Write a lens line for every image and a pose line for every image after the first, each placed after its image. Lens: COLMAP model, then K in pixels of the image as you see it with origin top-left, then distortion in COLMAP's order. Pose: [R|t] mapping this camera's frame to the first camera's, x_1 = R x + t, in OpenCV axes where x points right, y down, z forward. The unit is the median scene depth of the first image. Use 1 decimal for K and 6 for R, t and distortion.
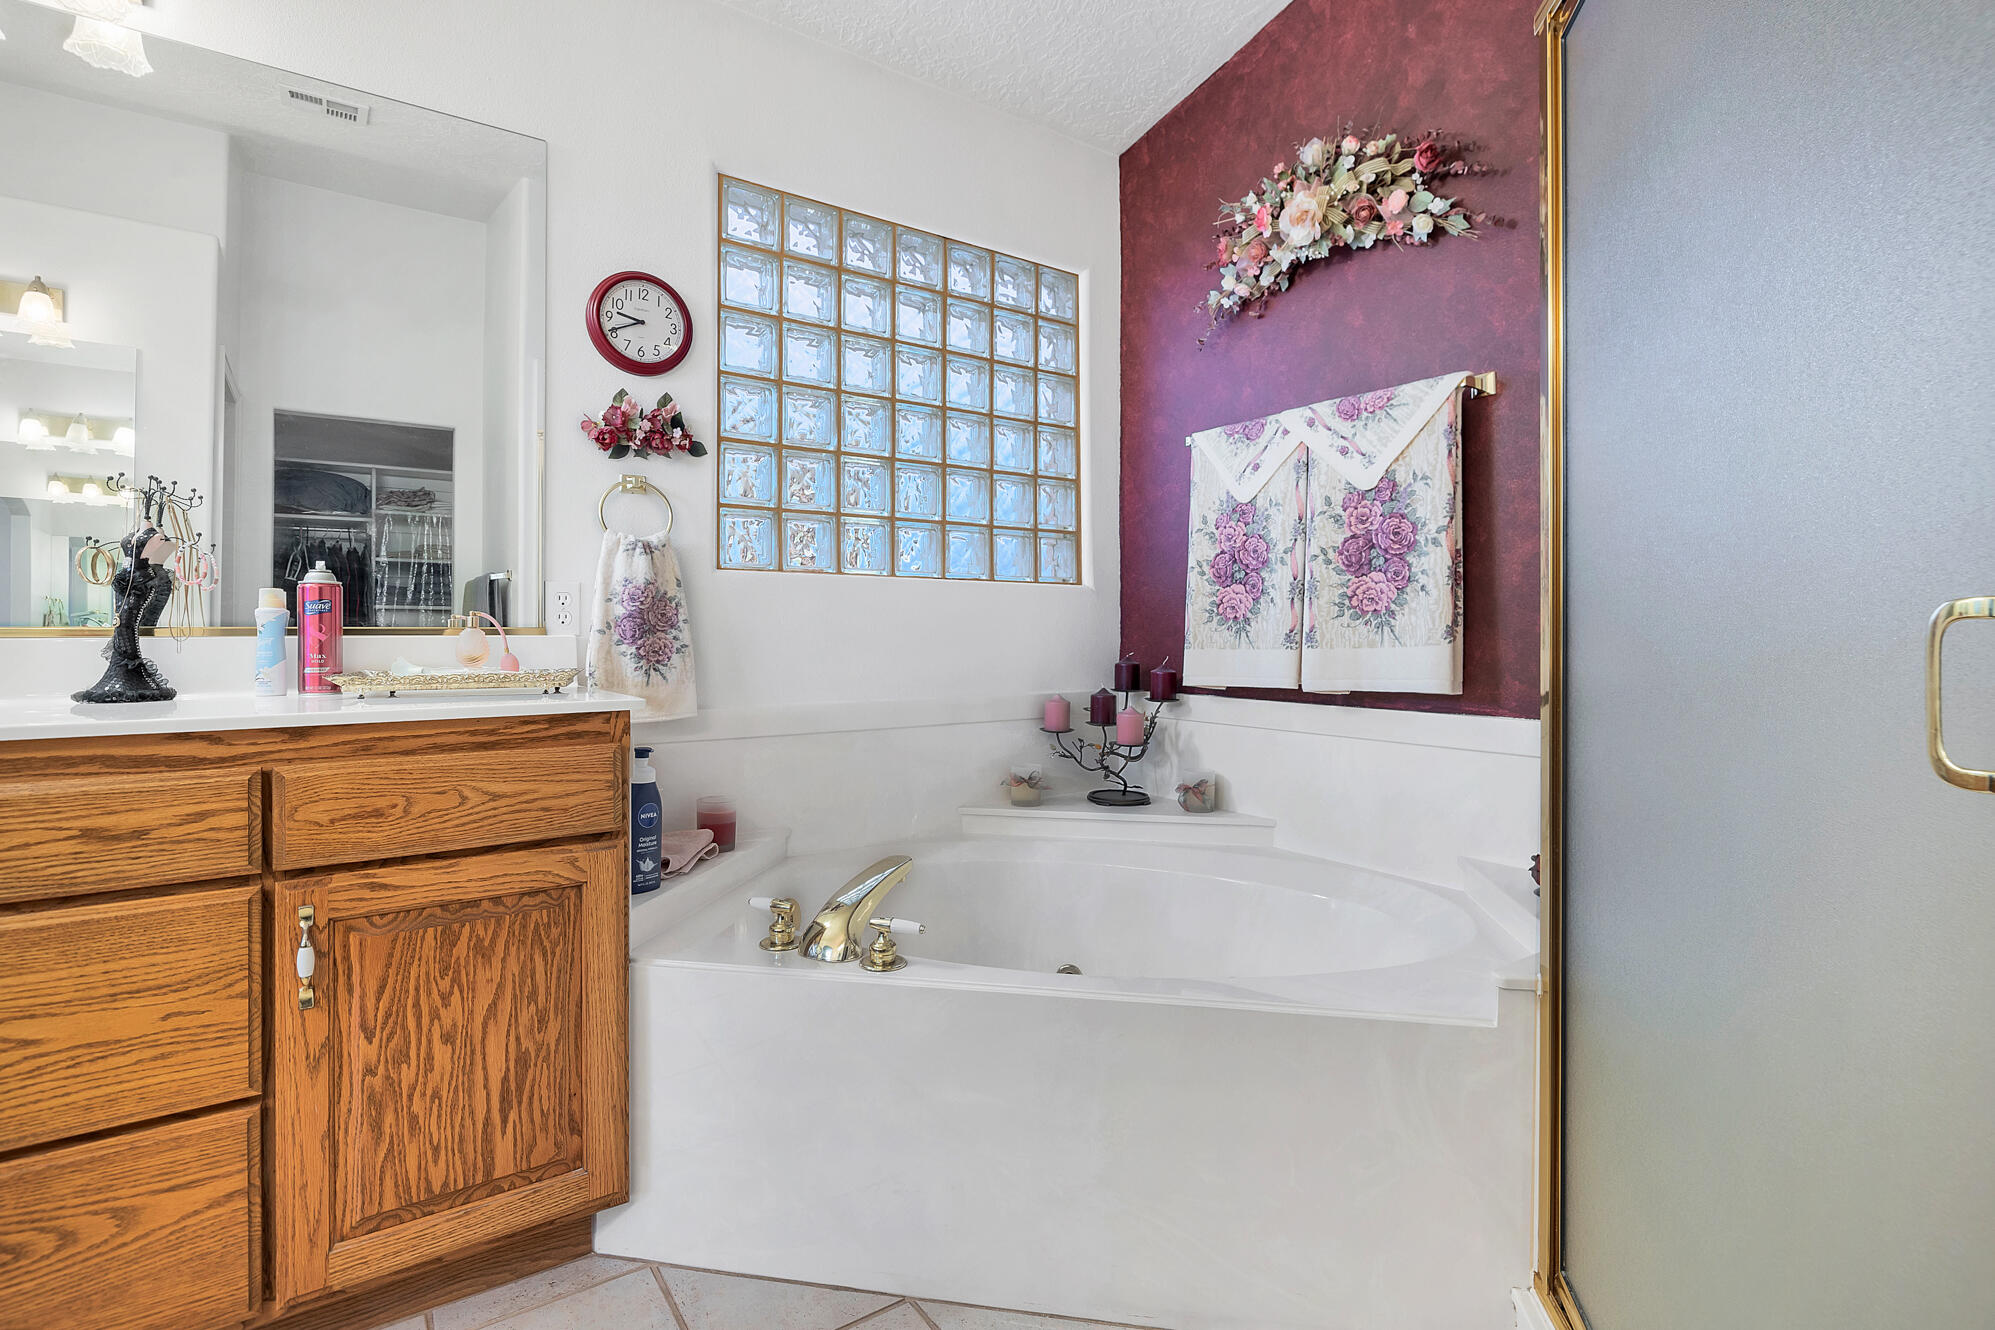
lens RADIAL K [[963.1, 0, 965.9], [0, 963.1, 636.4], [0, 0, 1]] dist [-0.006214, -0.000424]
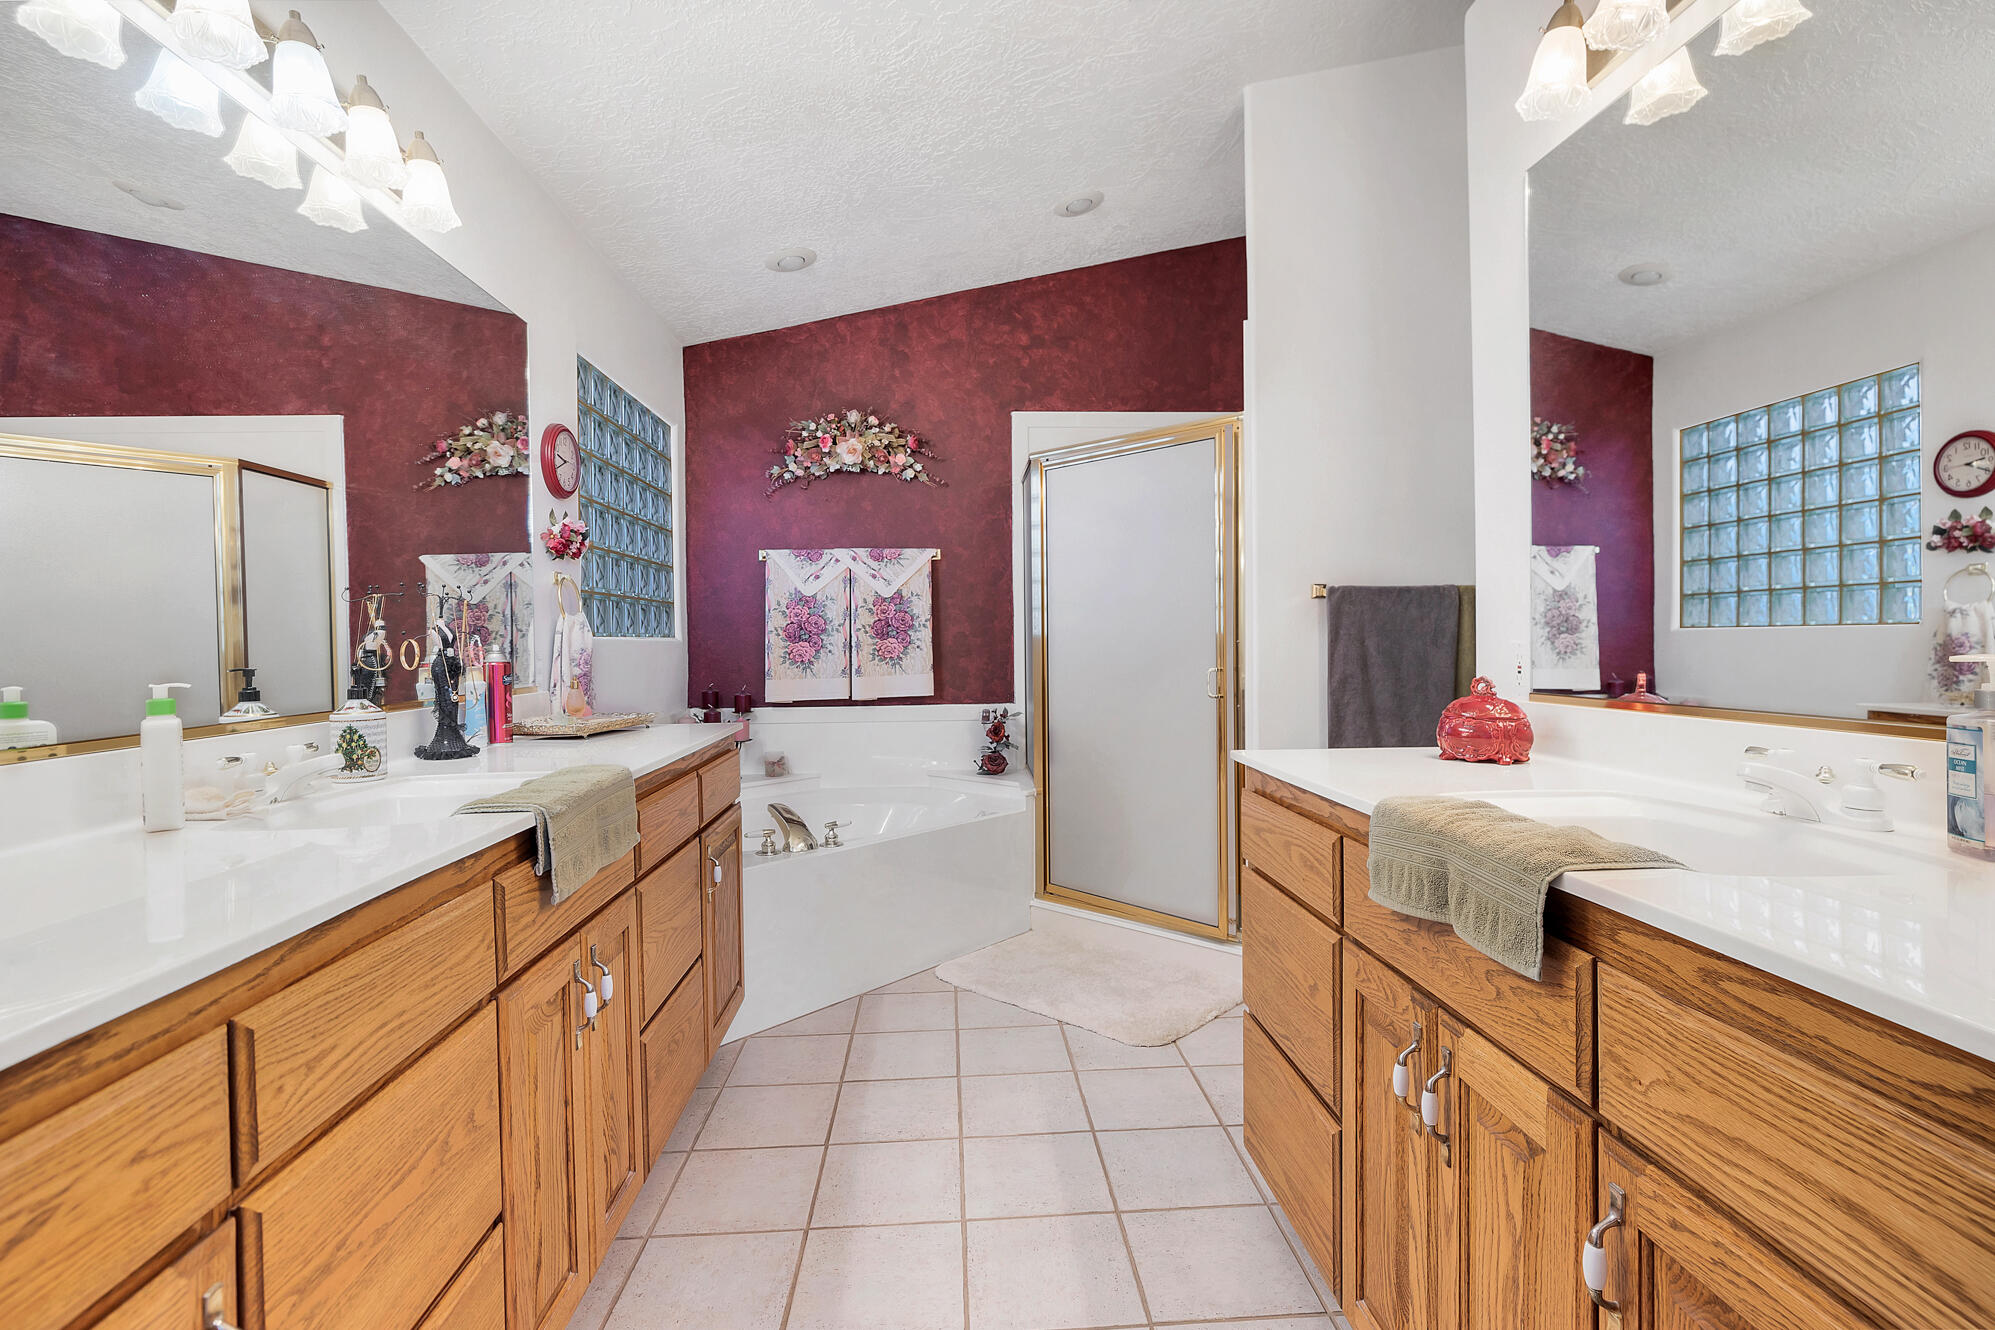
lens RADIAL K [[963.1, 0, 1011.2], [0, 963.1, 656.7], [0, 0, 1]] dist [-0.006214, -0.000424]
pose [[0.516432, -0.021232, 0.856065, -1.110682], [0.015394, 0.999761, 0.015510, -0.052504], [-0.856190, 0.005169, 0.516635, -0.247832]]
